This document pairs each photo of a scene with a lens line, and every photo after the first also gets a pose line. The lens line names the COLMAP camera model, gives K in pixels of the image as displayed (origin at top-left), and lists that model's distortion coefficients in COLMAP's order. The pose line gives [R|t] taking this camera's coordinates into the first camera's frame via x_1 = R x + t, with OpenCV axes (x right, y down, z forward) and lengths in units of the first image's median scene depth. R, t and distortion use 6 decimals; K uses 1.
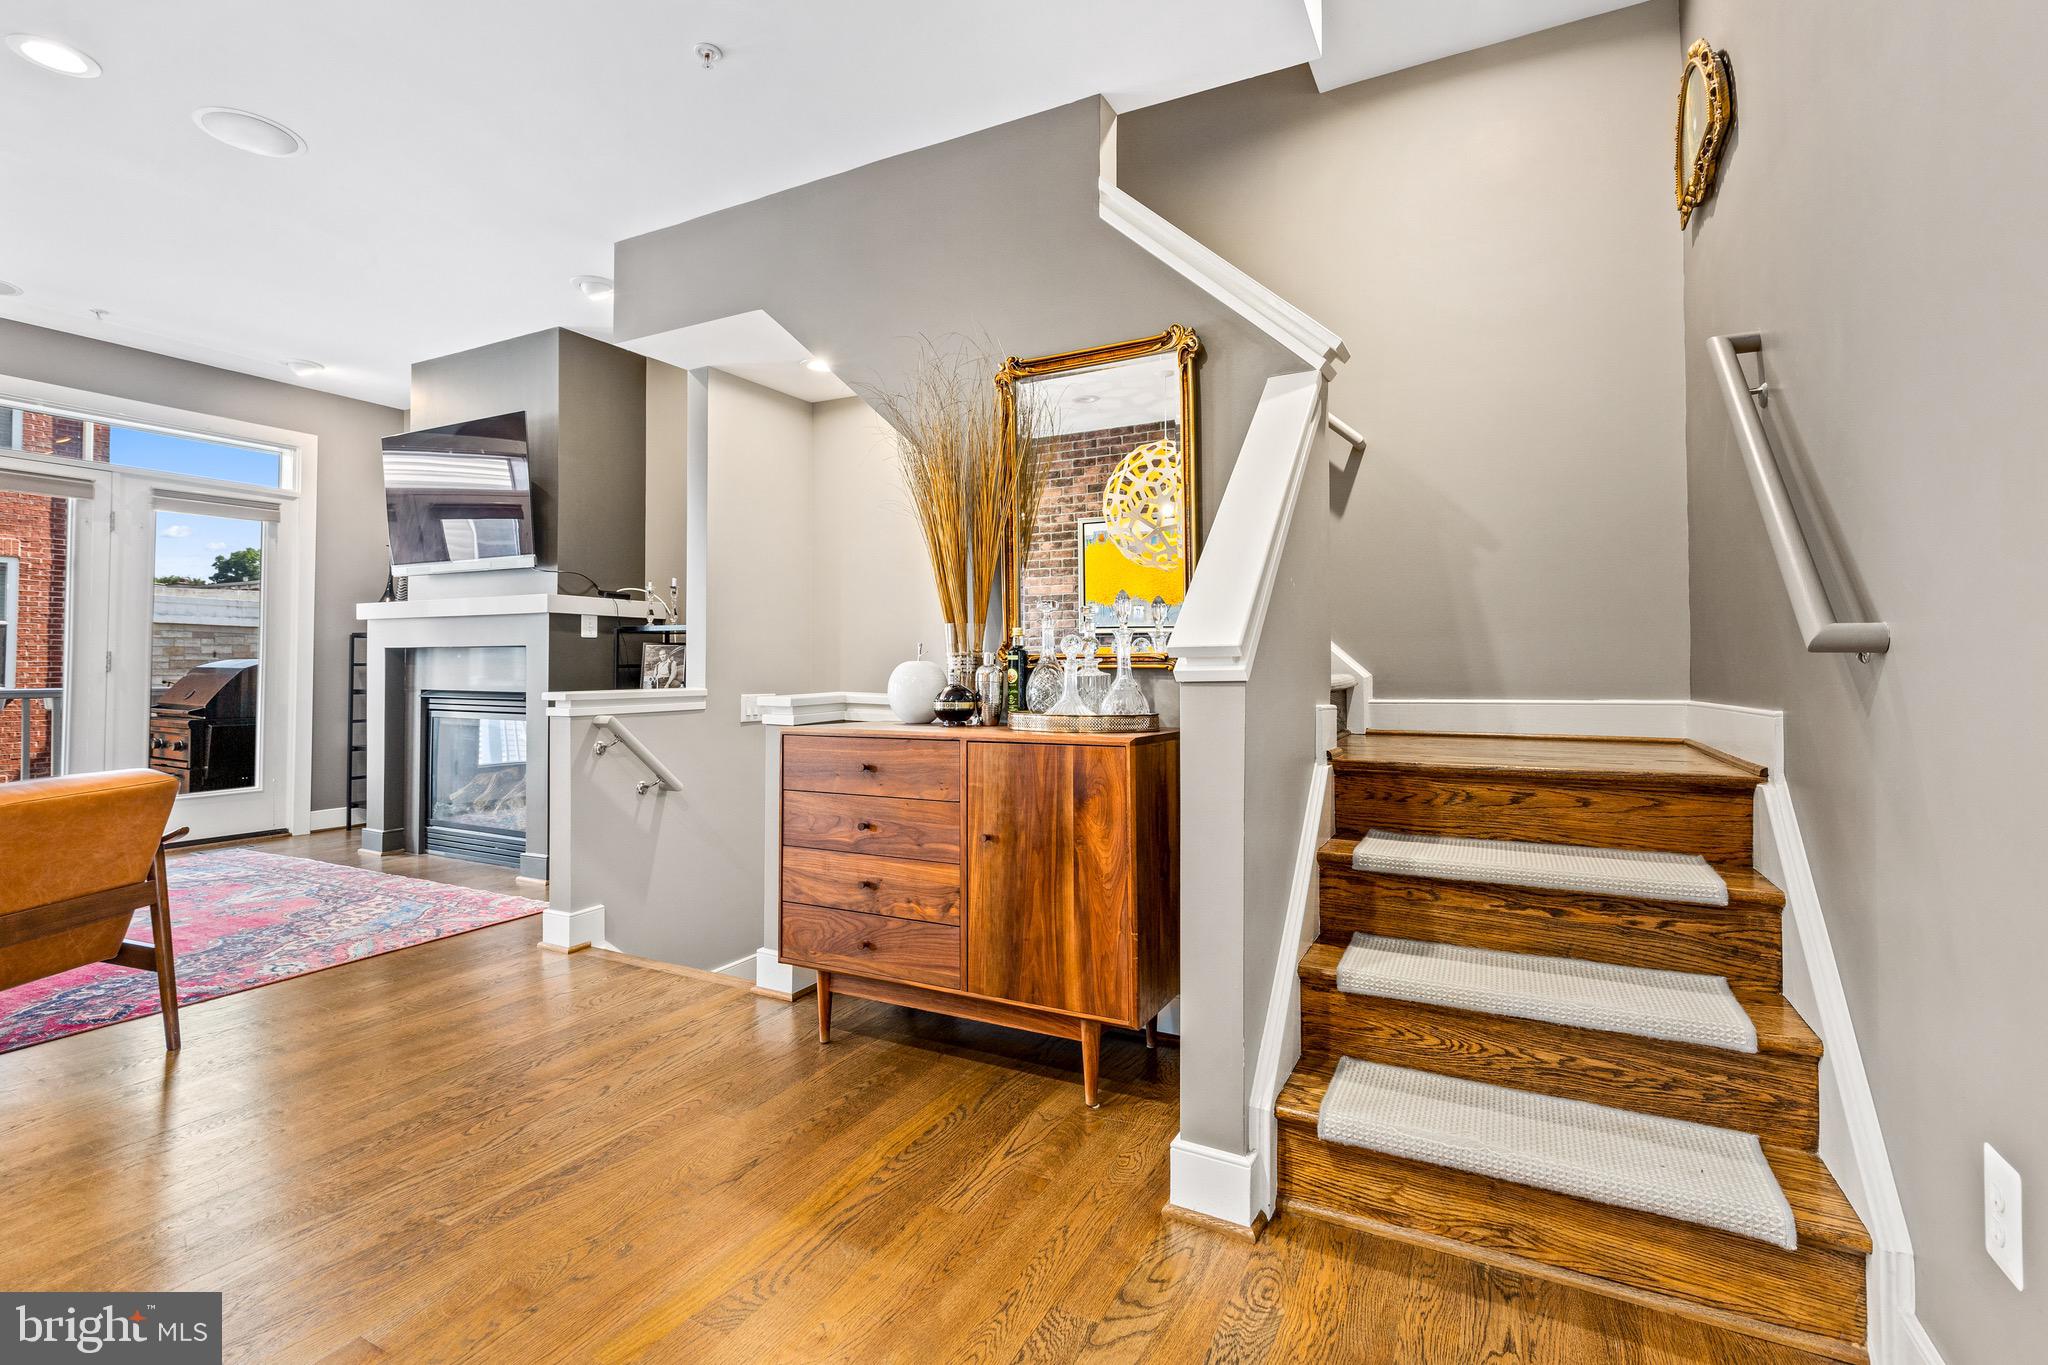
lens RADIAL K [[920.2, 0, 1008.9], [0, 920.2, 642.4], [0, 0, 1]] dist [0.004671, -0.000454]
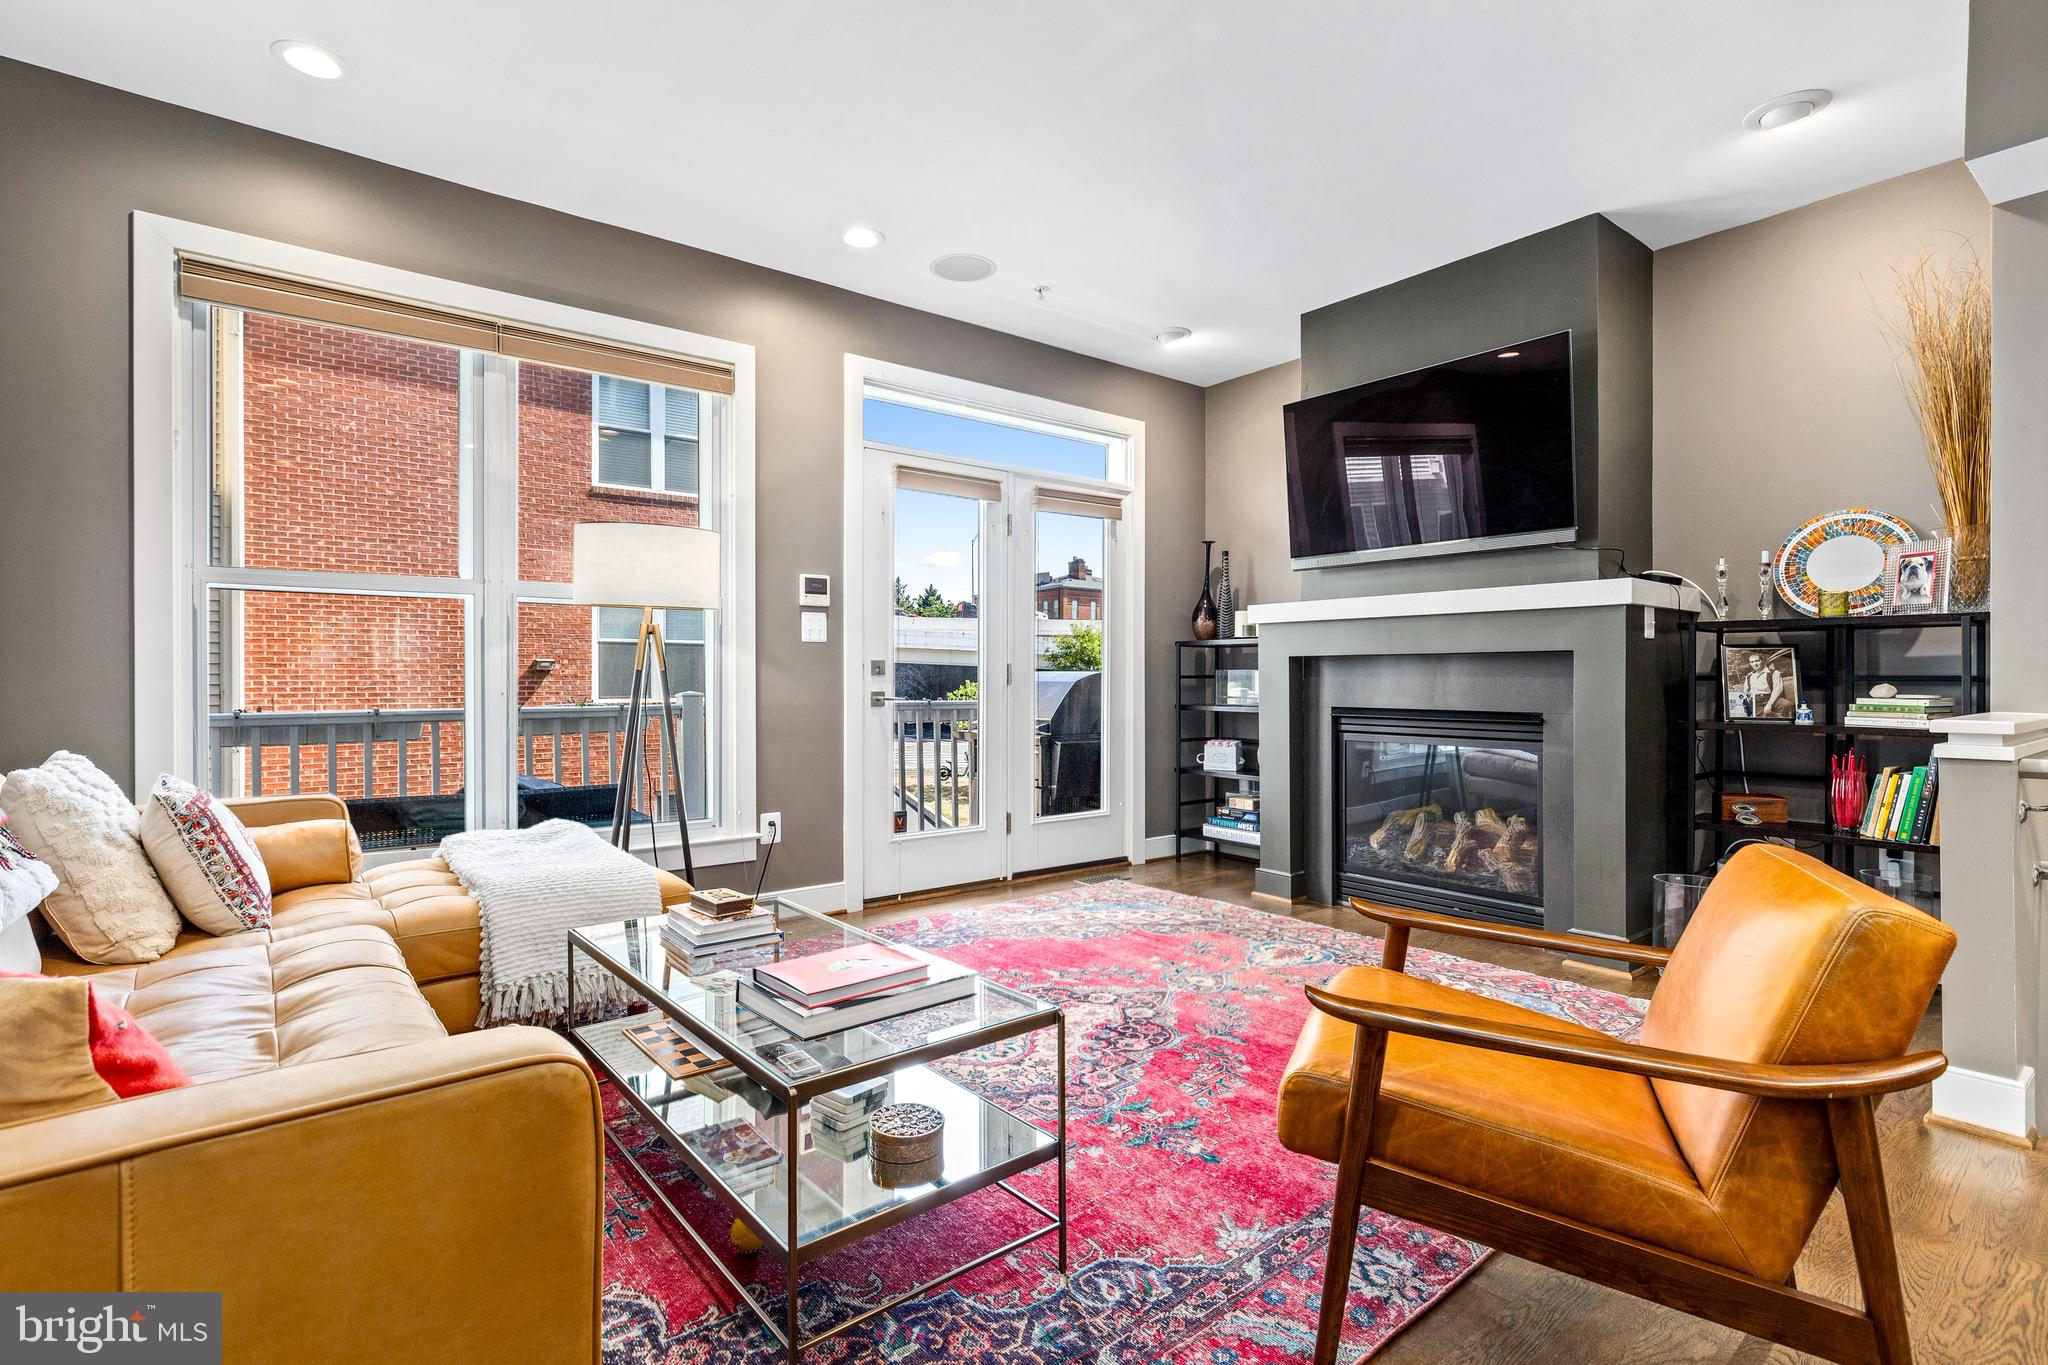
lens RADIAL K [[974.4, 0, 1027.0], [0, 974.4, 676.6], [0, 0, 1]] dist [0.001747, 0.000003]
pose [[0.913314, -0.002507, -0.407249, -1.106276], [0.013120, 0.999643, 0.023269, 0.000534], [0.407045, -0.026595, 0.913021, 0.197326]]
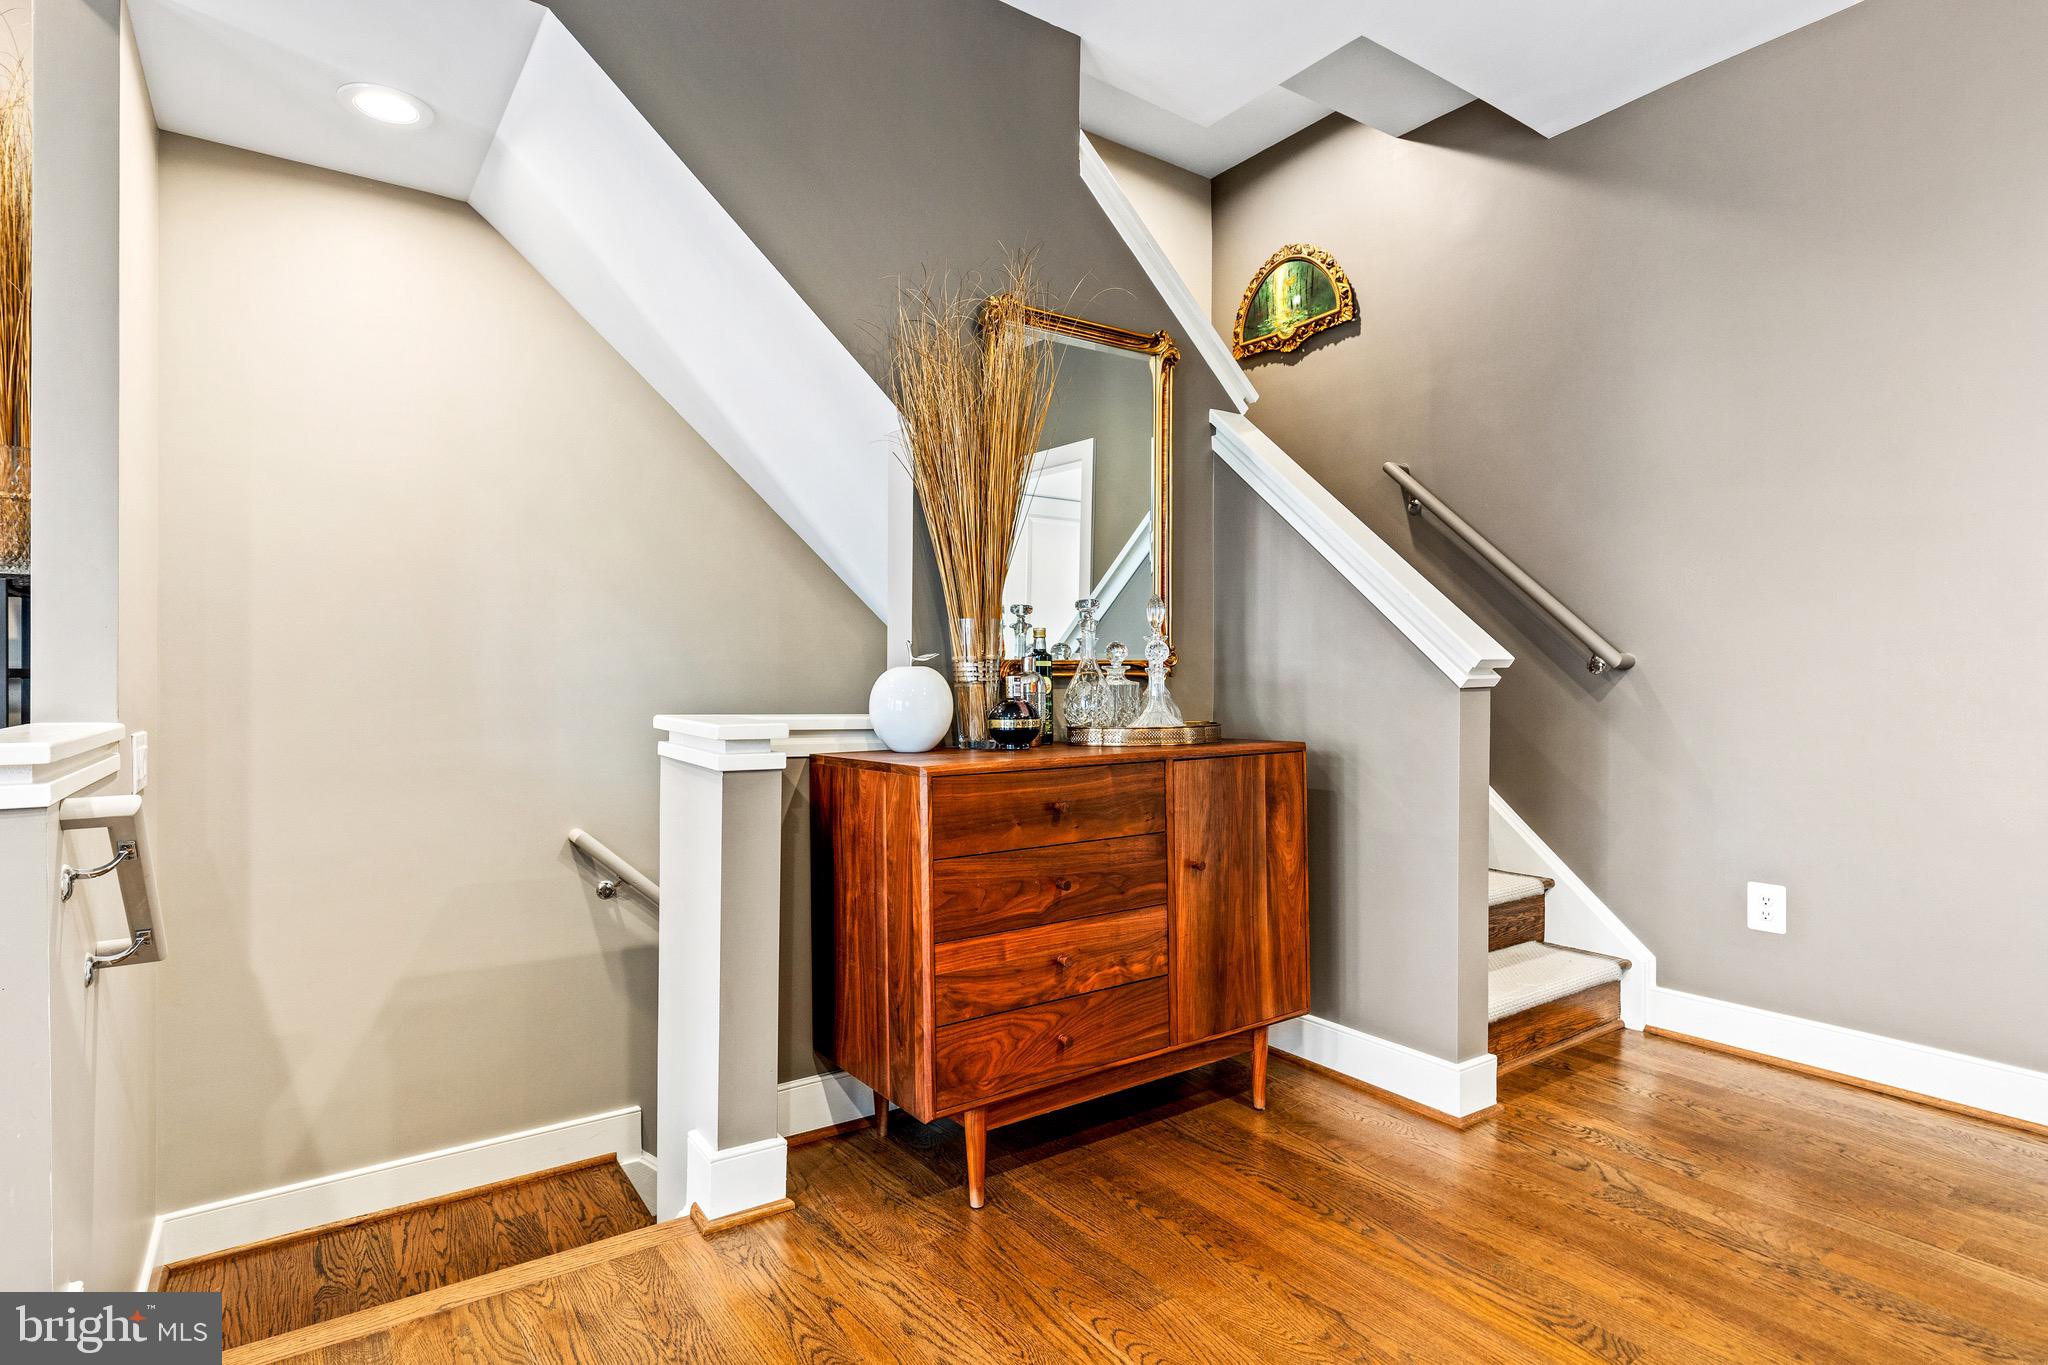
lens RADIAL K [[1045.3, 0, 1018.4], [0, 1045.3, 672.1], [0, 0, 1]] dist [-0.002885, -0.001819]
pose [[0.459058, 0.003561, 0.888399, -0.916741], [-0.024166, 0.999672, 0.008480, 0.017803], [-0.888077, -0.025362, 0.458994, 0.628586]]
